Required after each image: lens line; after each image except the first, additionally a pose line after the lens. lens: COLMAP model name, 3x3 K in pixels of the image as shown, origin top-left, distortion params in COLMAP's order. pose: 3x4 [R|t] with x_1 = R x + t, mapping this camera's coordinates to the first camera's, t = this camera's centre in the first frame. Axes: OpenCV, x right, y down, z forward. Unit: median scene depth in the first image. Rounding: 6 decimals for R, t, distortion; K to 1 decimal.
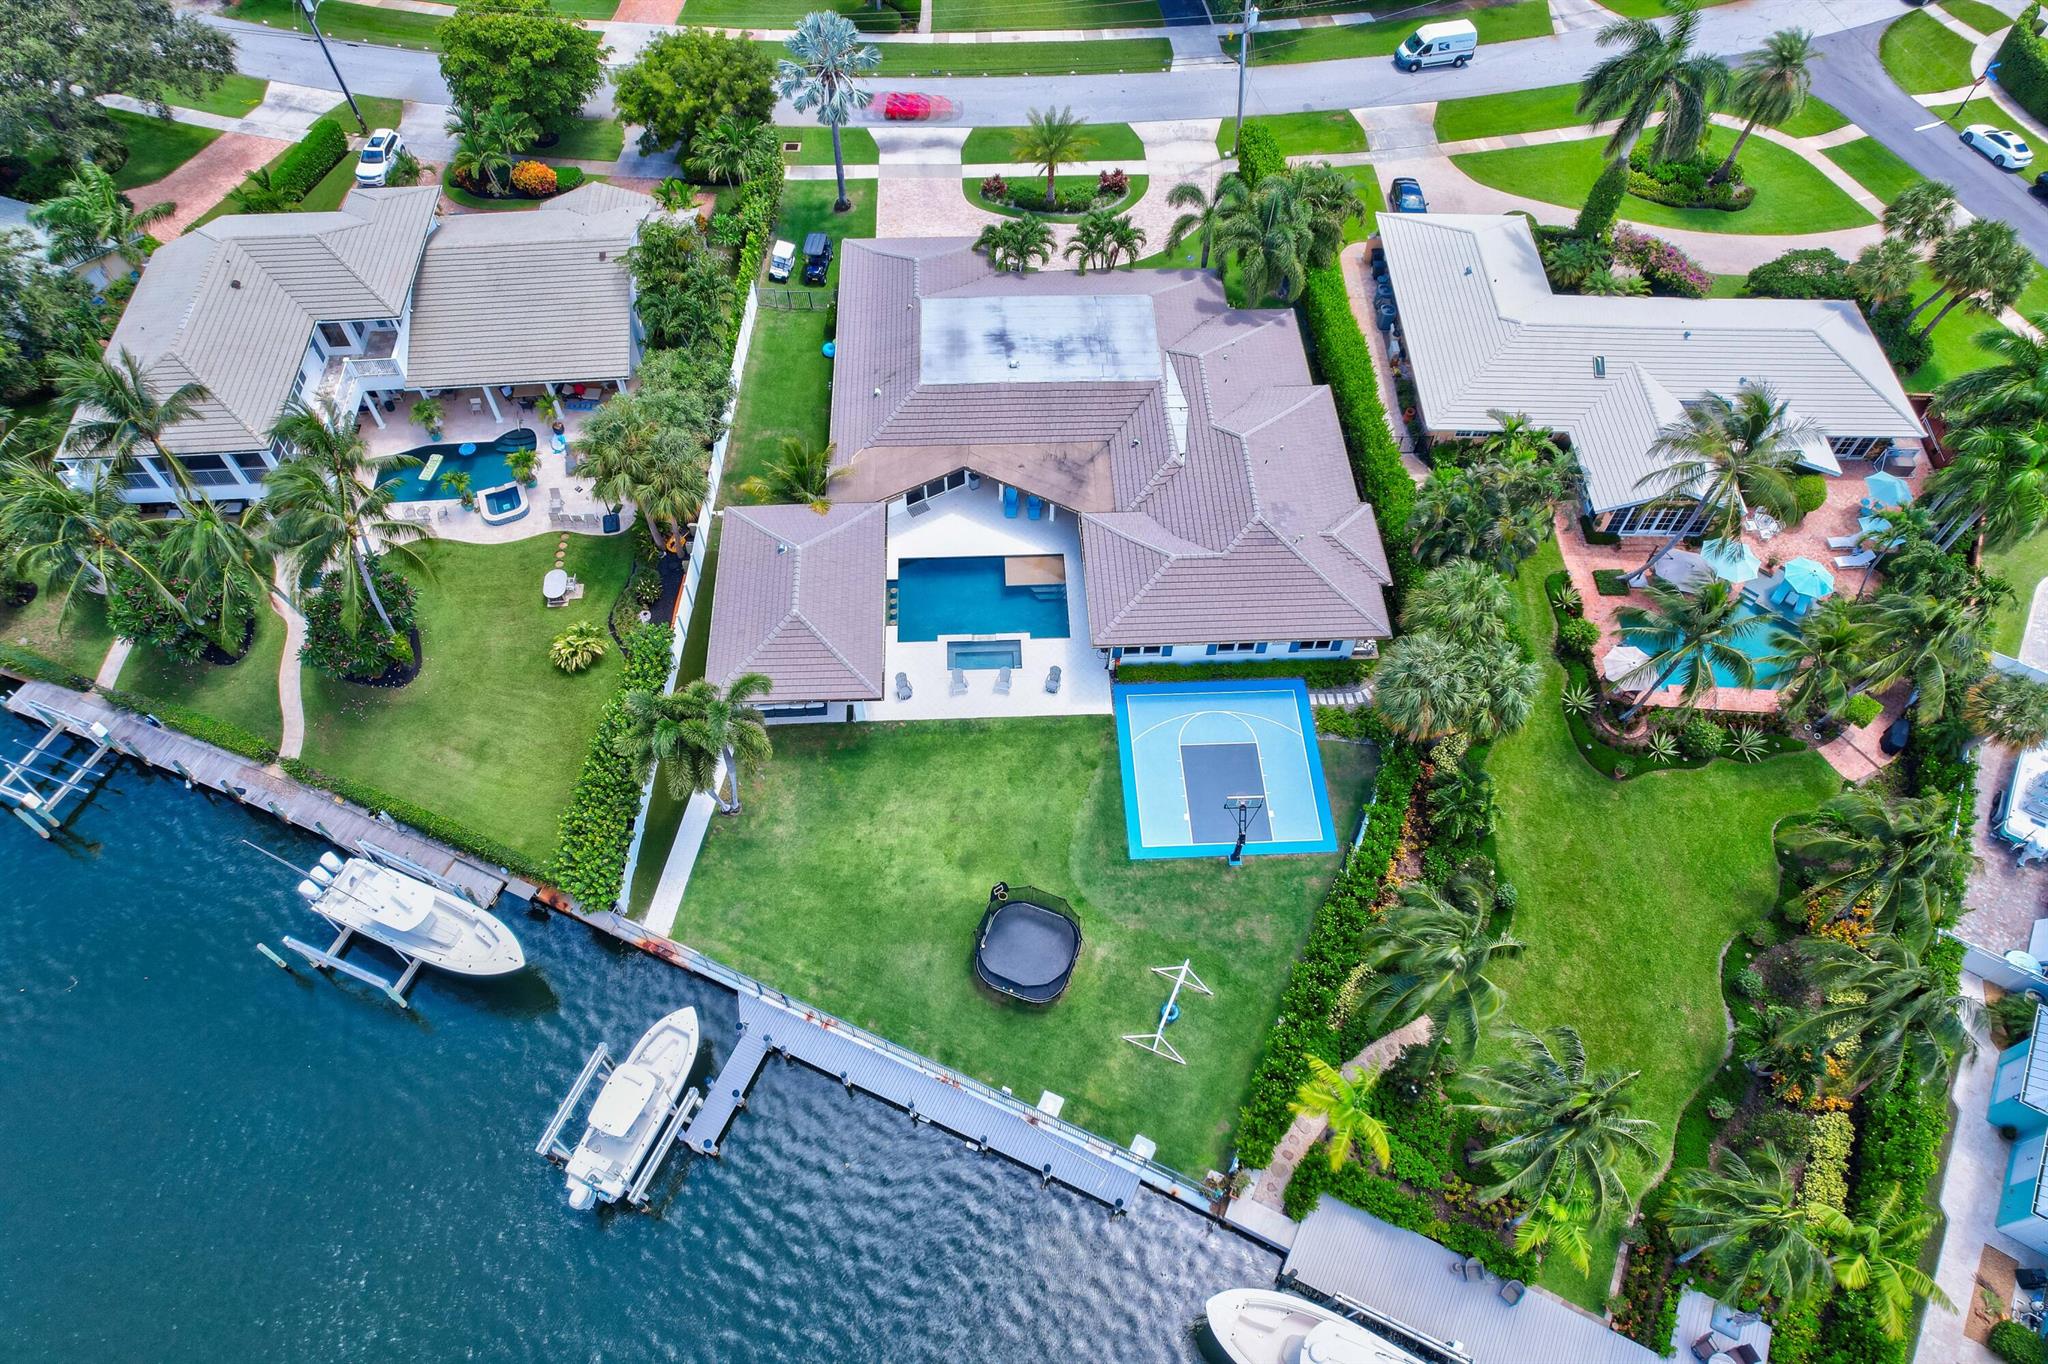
lens RADIAL K [[1315.0, 0, 1020.0], [0, 1315.0, 695.0], [0, 0, 1]] dist [-0.077511, 0.069763]
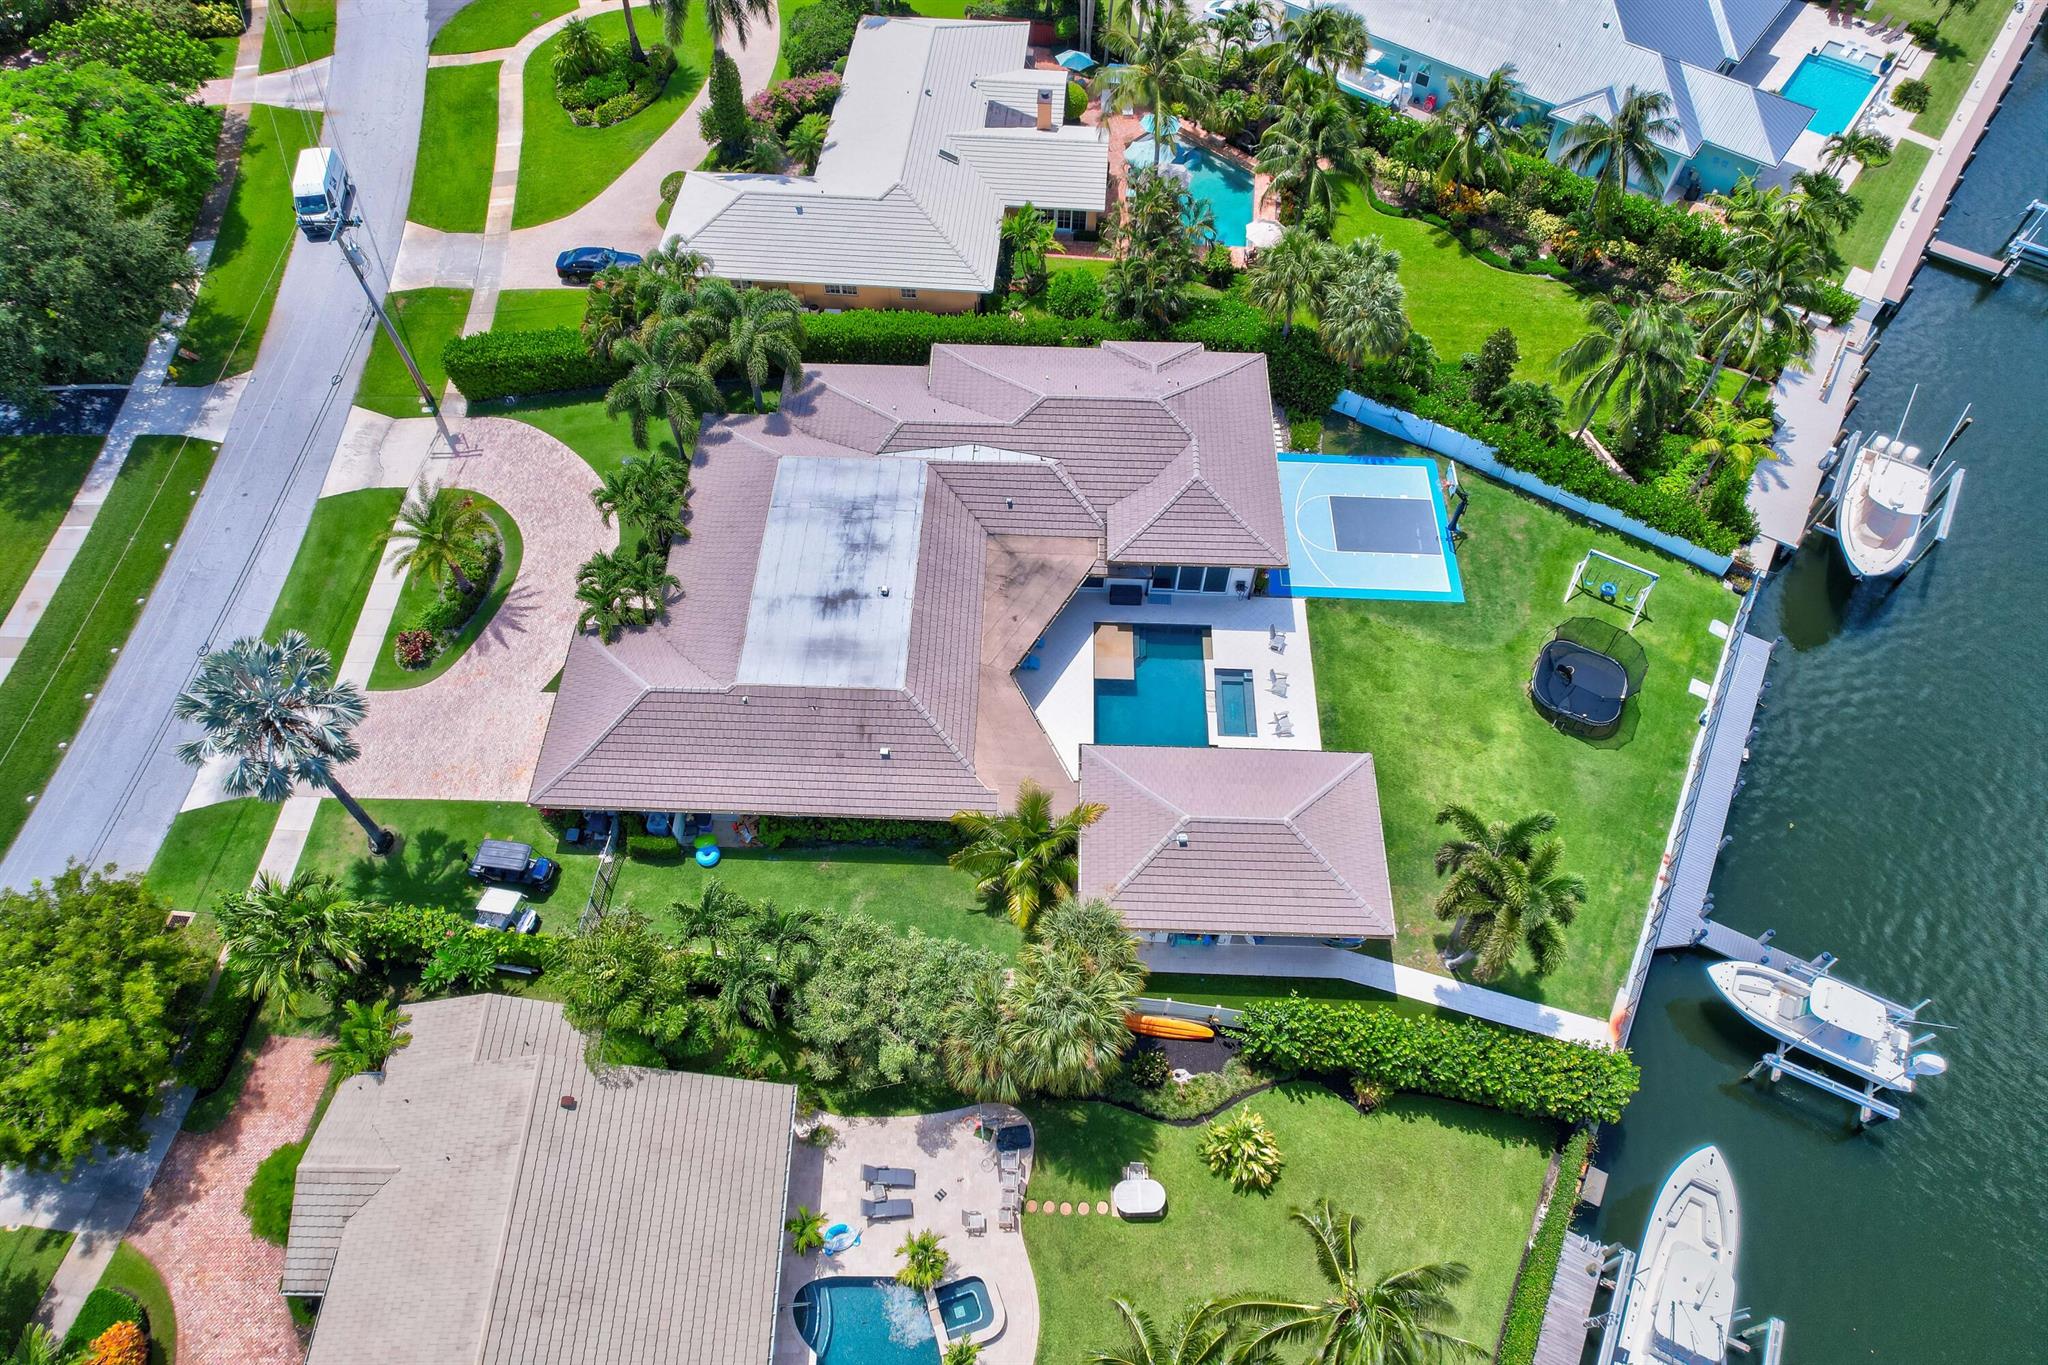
lens RADIAL K [[1315.0, 0, 1020.0], [0, 1315.0, 695.5], [0, 0, 1]] dist [-0.077511, 0.069763]
pose [[0.072952, -0.831804, 0.550254, -0.515298], [0.823009, 0.361839, 0.437868, -0.533628], [-0.563324, 0.420921, 0.710979, 0.420584]]
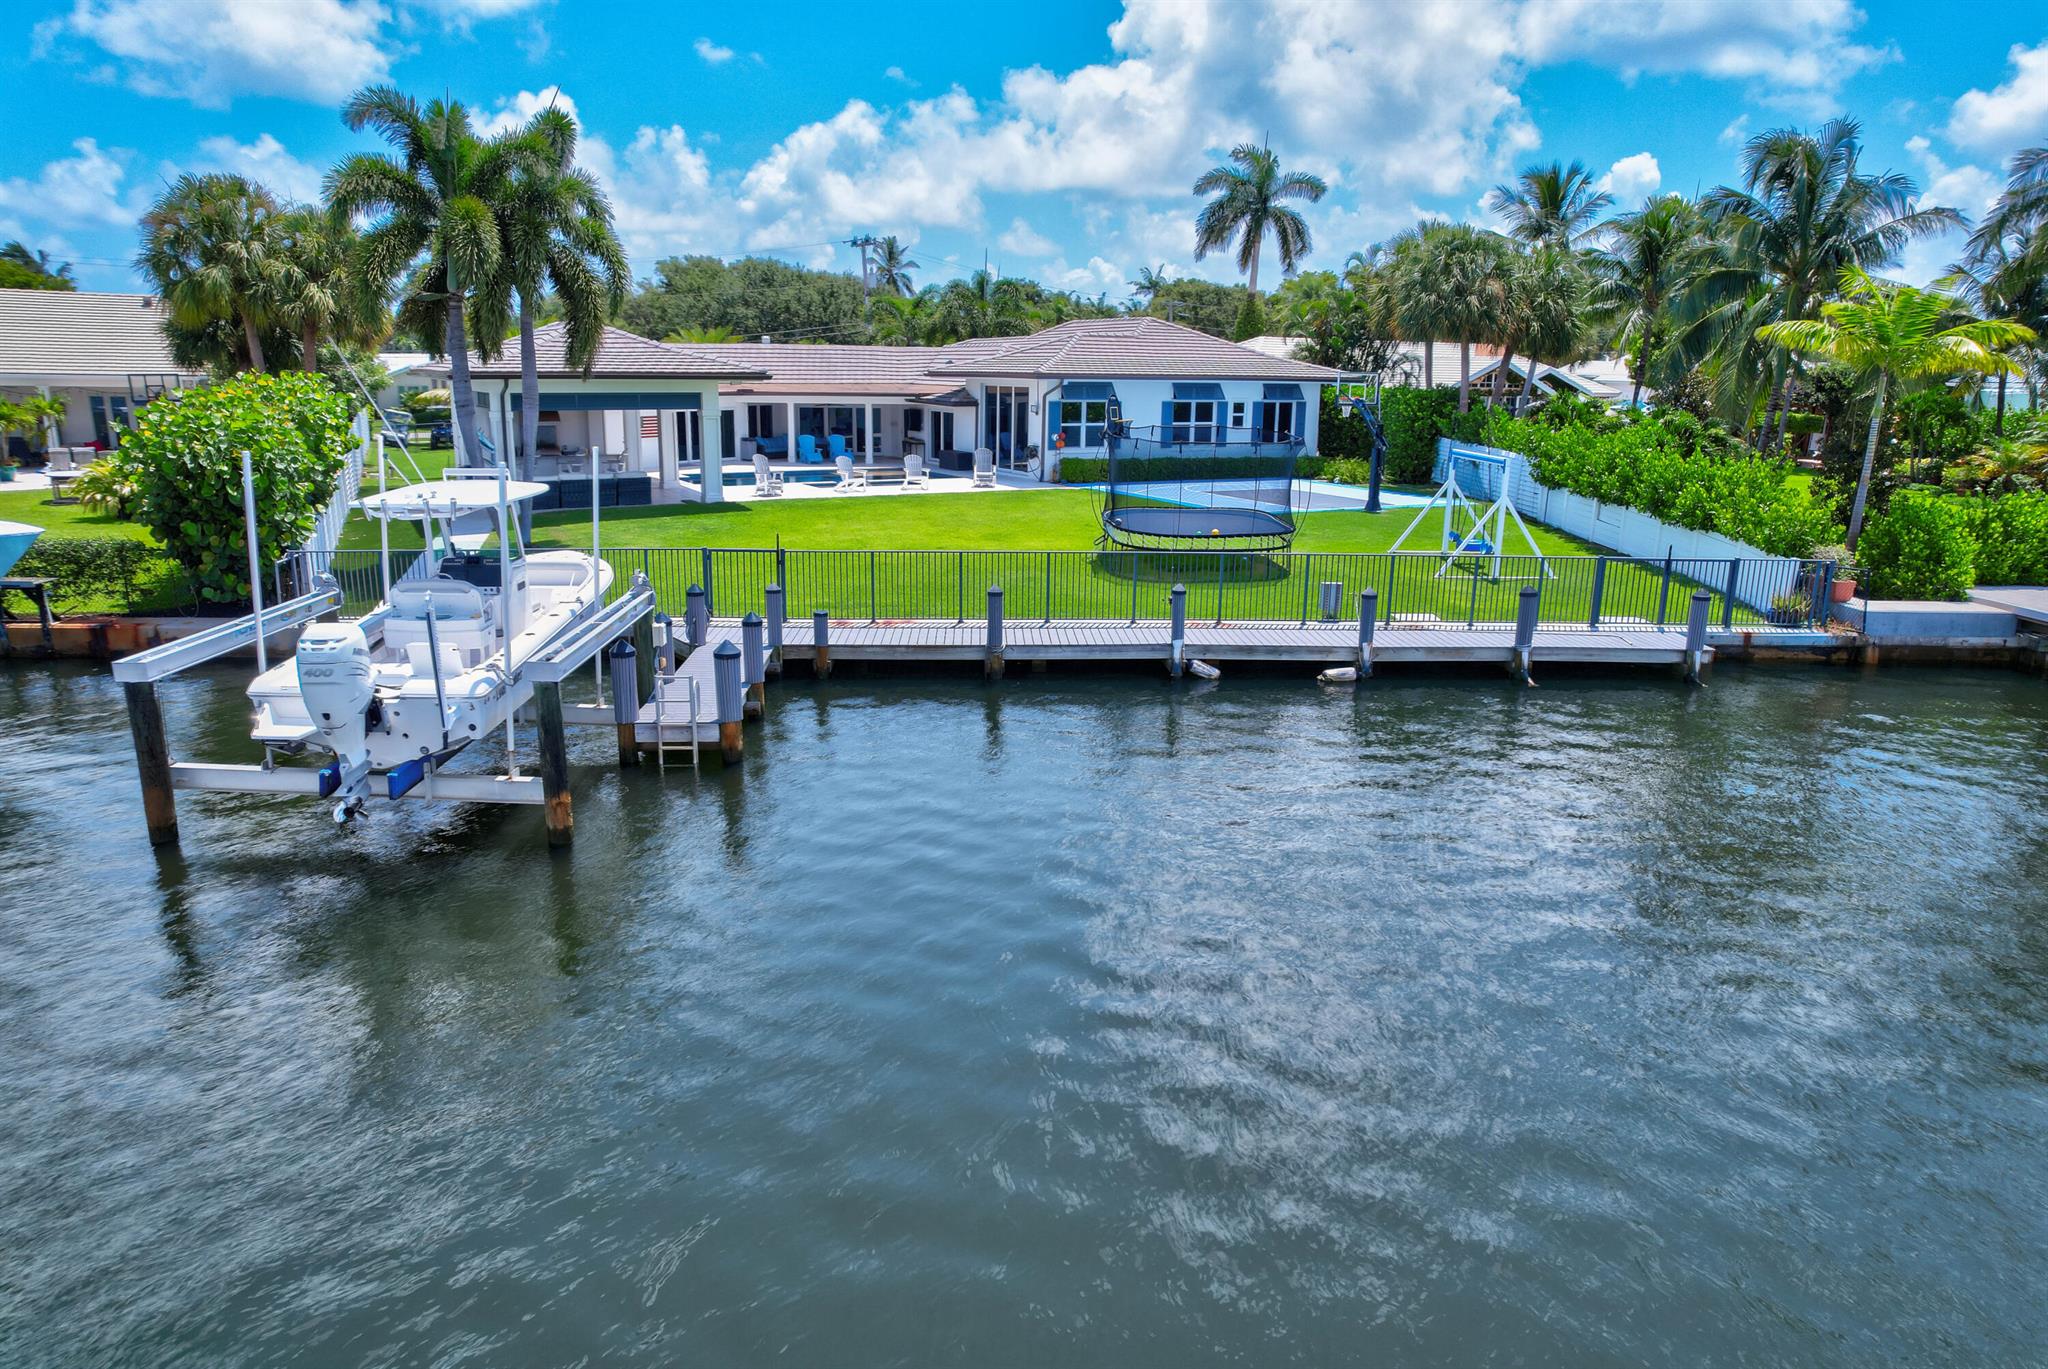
lens RADIAL K [[1331.5, 0, 1028.2], [0, 1331.5, 656.4], [0, 0, 1]] dist [-0.083669, 0.071138]
pose [[0.890480, -0.092964, 0.445424, -0.246436], [0.373814, 0.707601, -0.599637, 0.438173], [-0.259438, 0.700470, 0.664856, 0.580581]]
